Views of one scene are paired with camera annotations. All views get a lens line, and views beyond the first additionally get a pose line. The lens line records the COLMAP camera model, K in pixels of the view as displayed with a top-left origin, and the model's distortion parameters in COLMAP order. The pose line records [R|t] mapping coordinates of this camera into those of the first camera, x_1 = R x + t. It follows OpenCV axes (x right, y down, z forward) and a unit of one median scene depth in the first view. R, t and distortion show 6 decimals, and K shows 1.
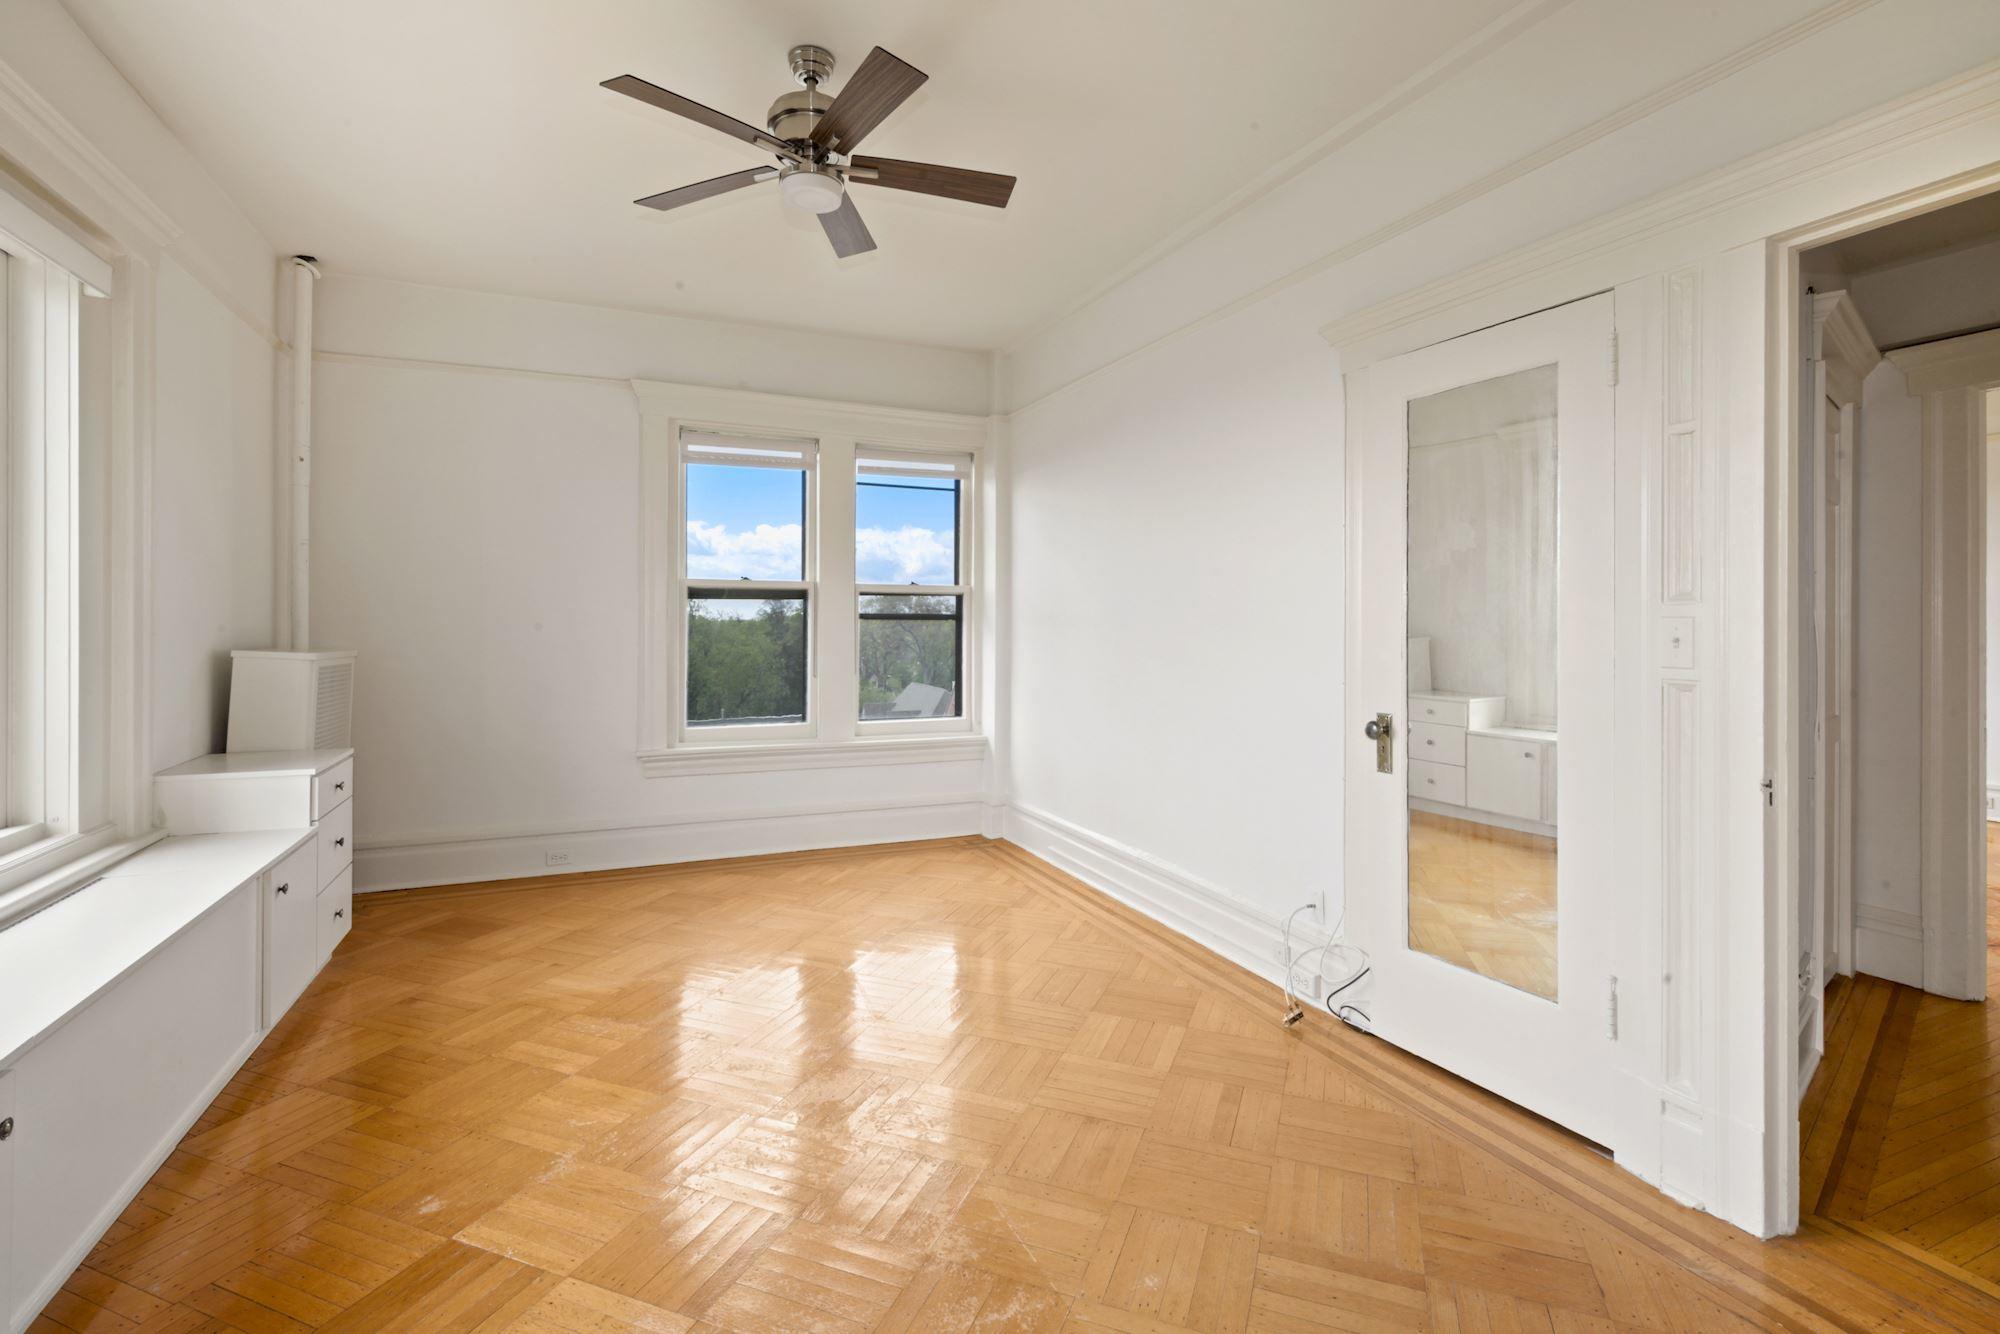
lens RADIAL K [[926.7, 0, 991.6], [0, 926.7, 635.0], [0, 0, 1]] dist [0.008858, -0.000105]
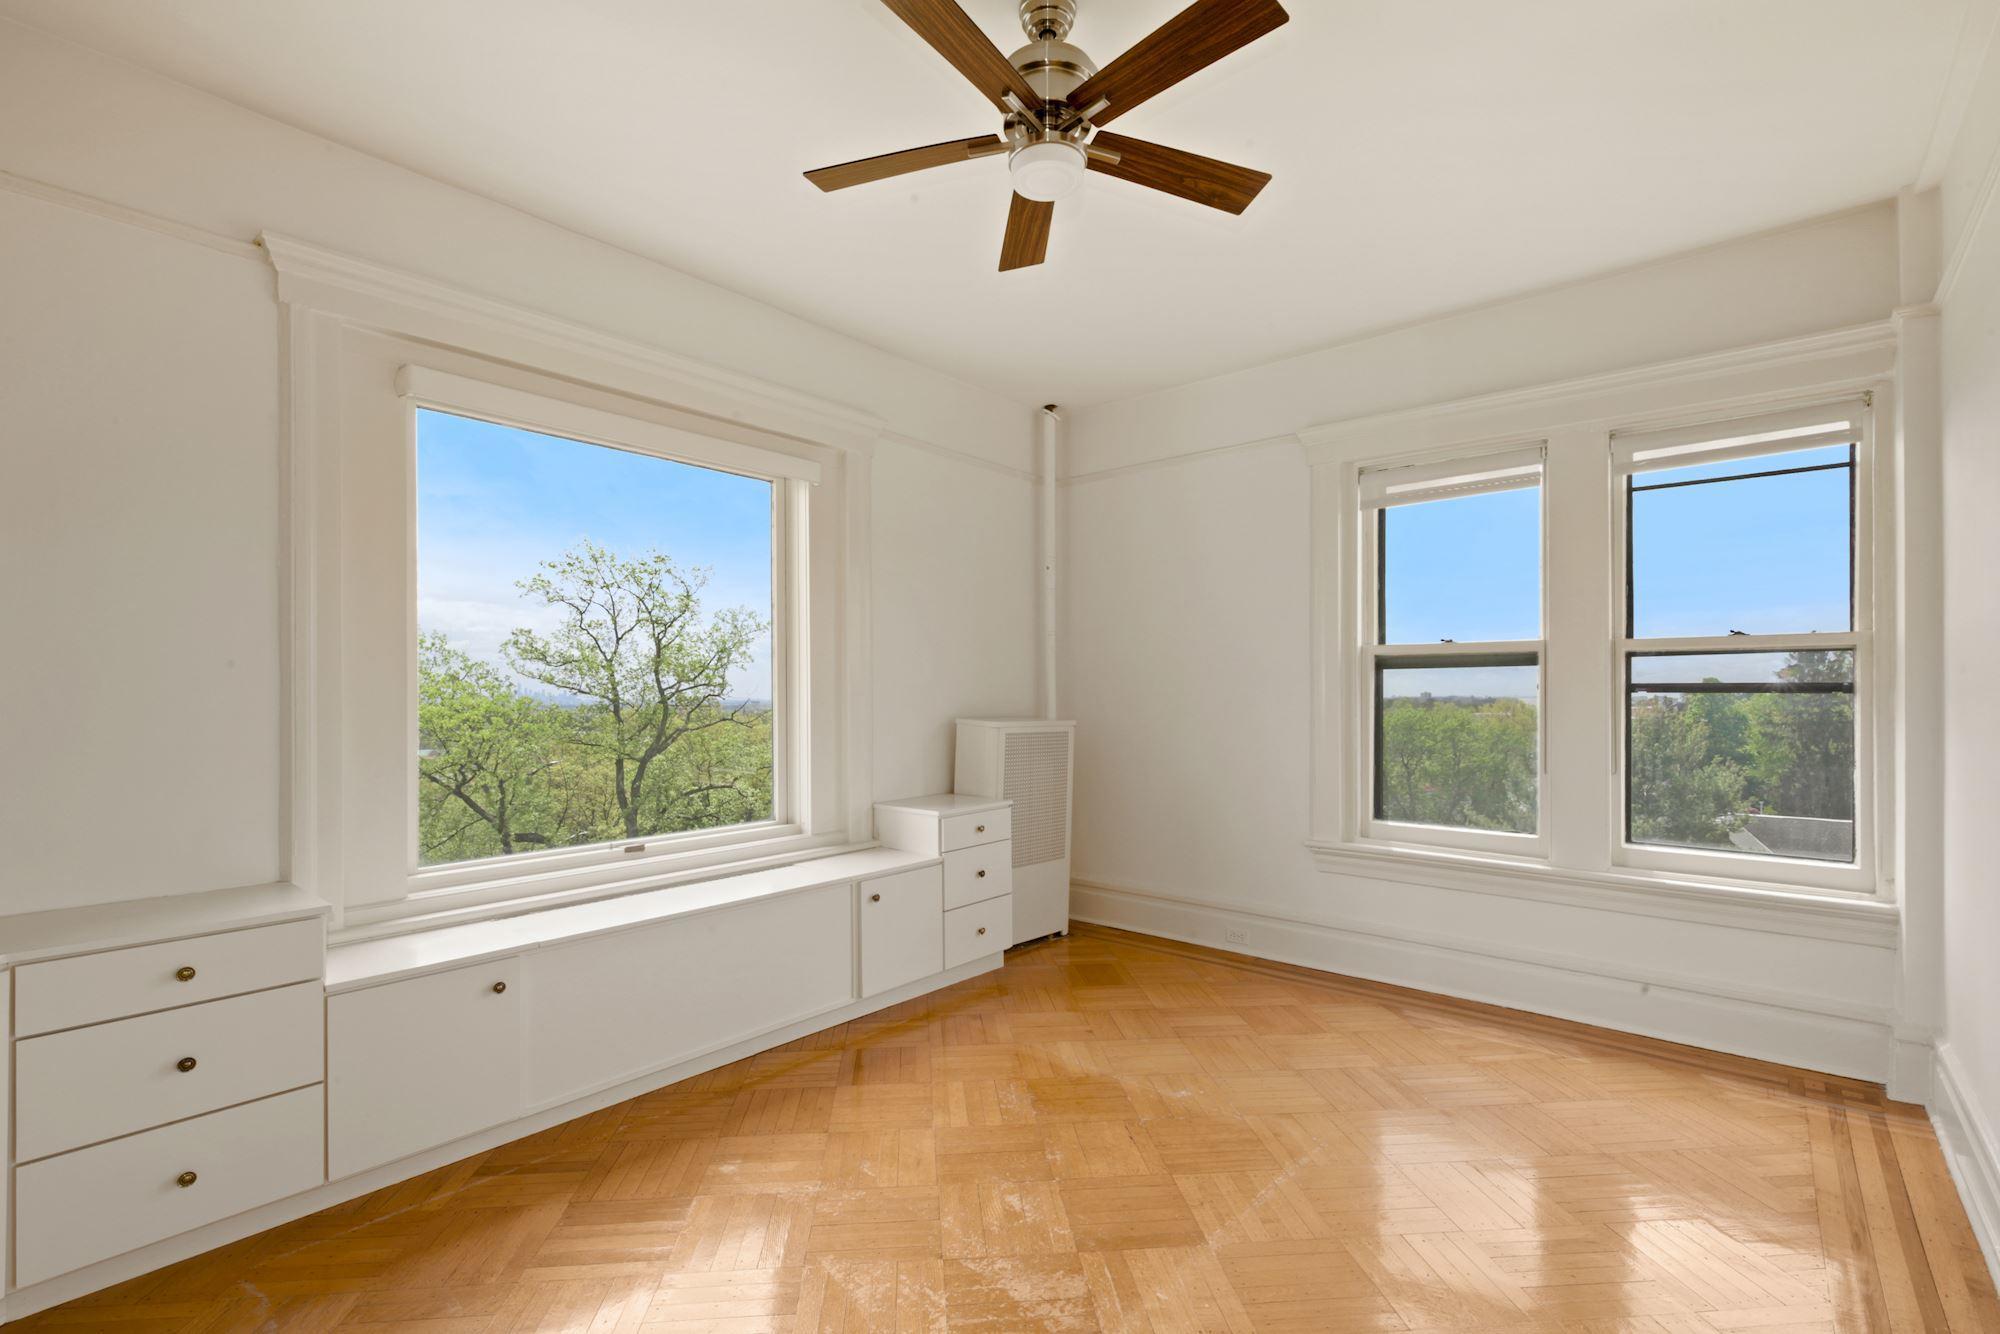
lens RADIAL K [[901.9, 0, 982.7], [0, 901.9, 699.0], [0, 0, 1]] dist [0.004452, 0.000318]
pose [[0.435186, 0.002988, -0.900336, 0.333713], [-0.009442, 0.999955, -0.001246, -0.008888], [0.900291, 0.009043, 0.435195, 0.406740]]
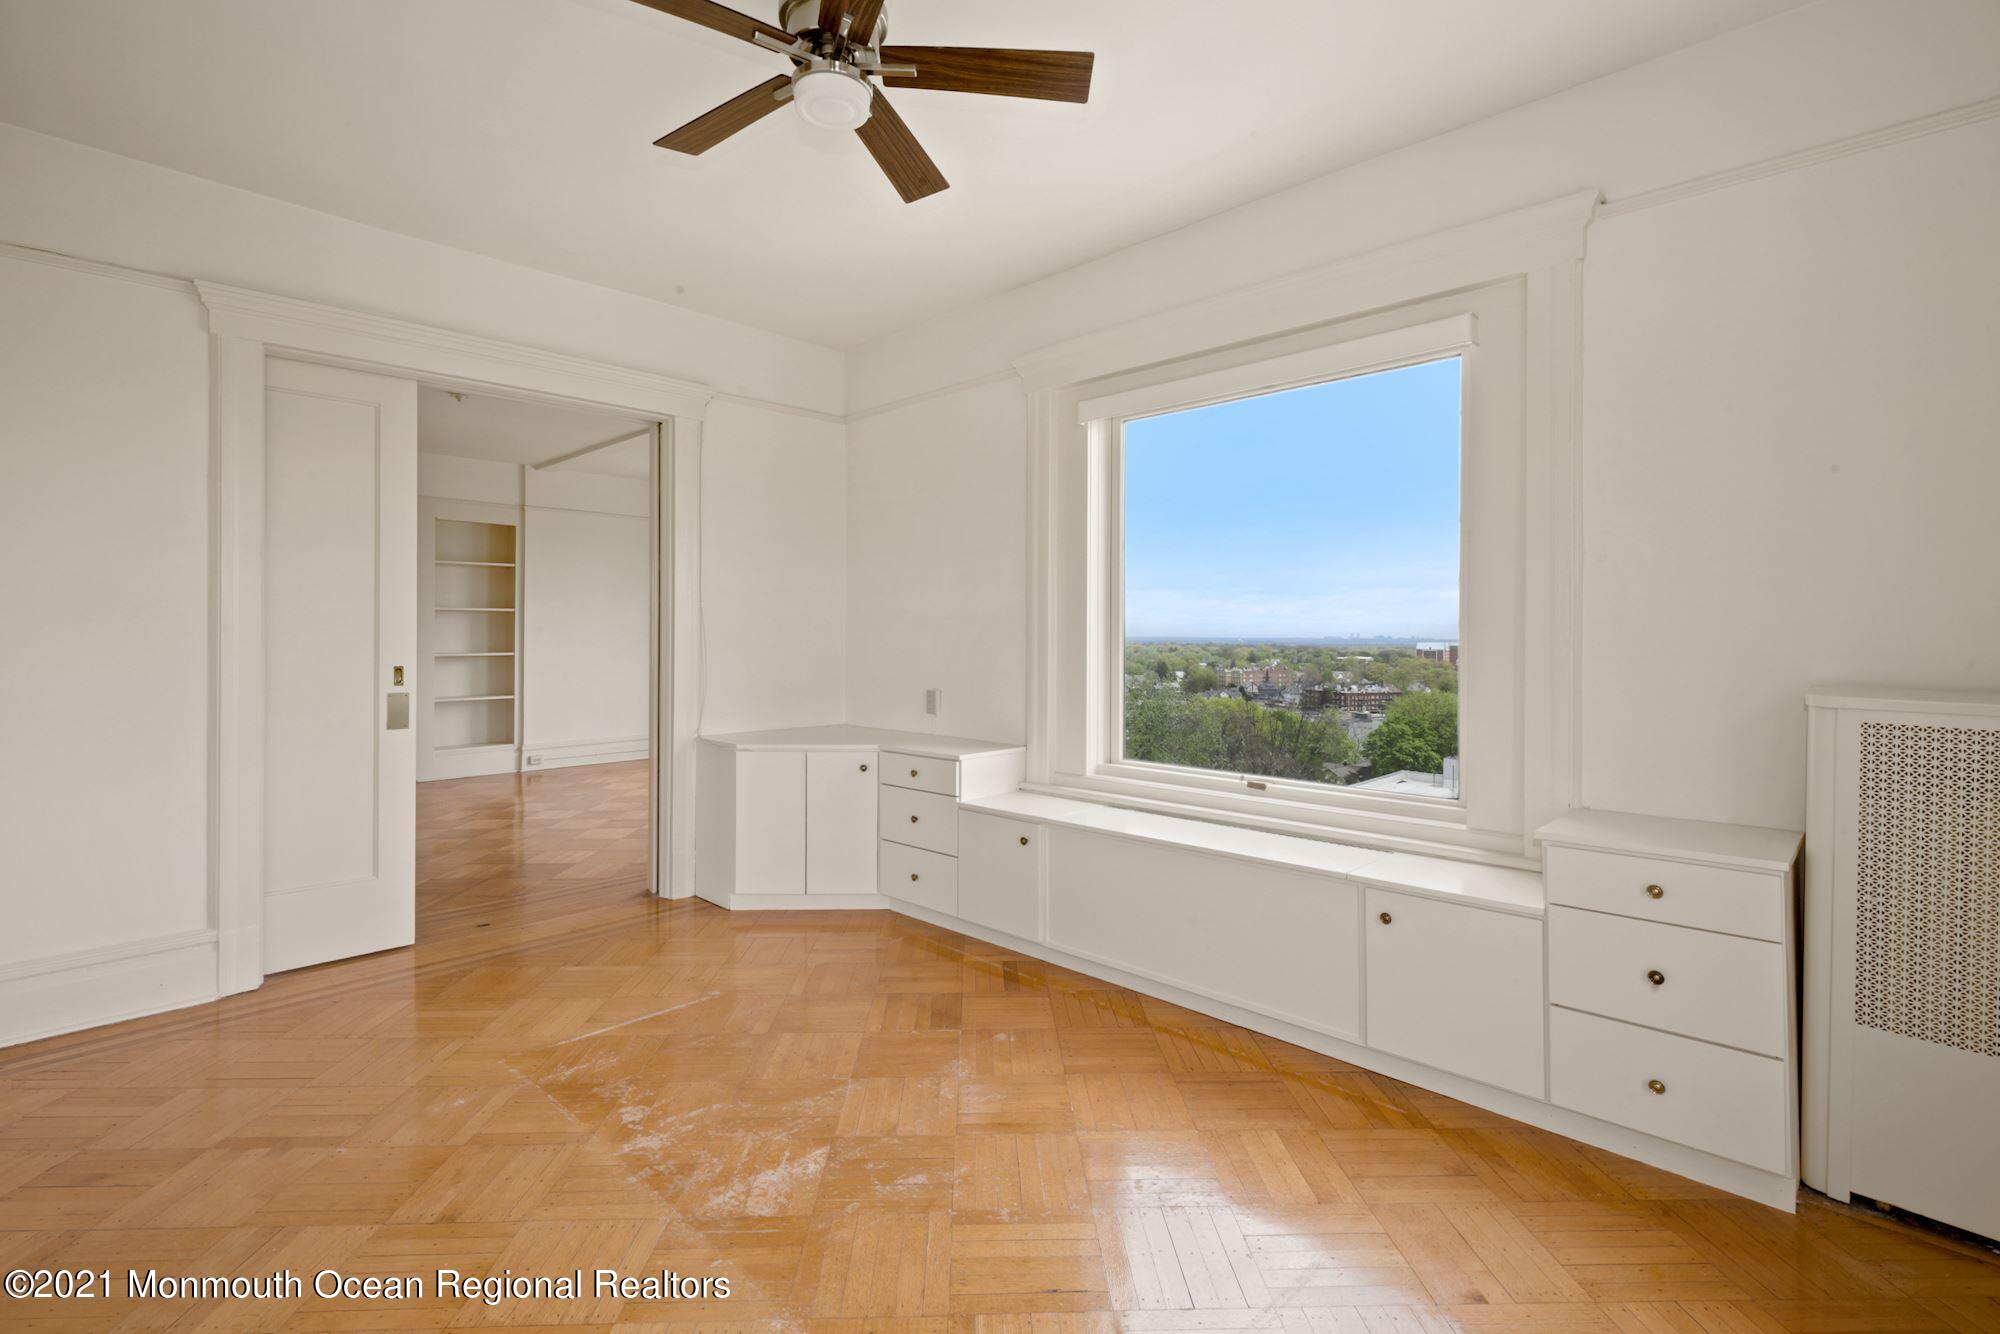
lens RADIAL K [[902.1, 0, 995.0], [0, 902.1, 634.8], [0, 0, 1]] dist [0.008256, -0.000391]
pose [[-0.920354, -0.000808, -0.391085, -0.018491], [-0.007415, 0.999854, 0.015385, -0.021875], [0.391015, 0.017059, -0.920226, 1.206384]]
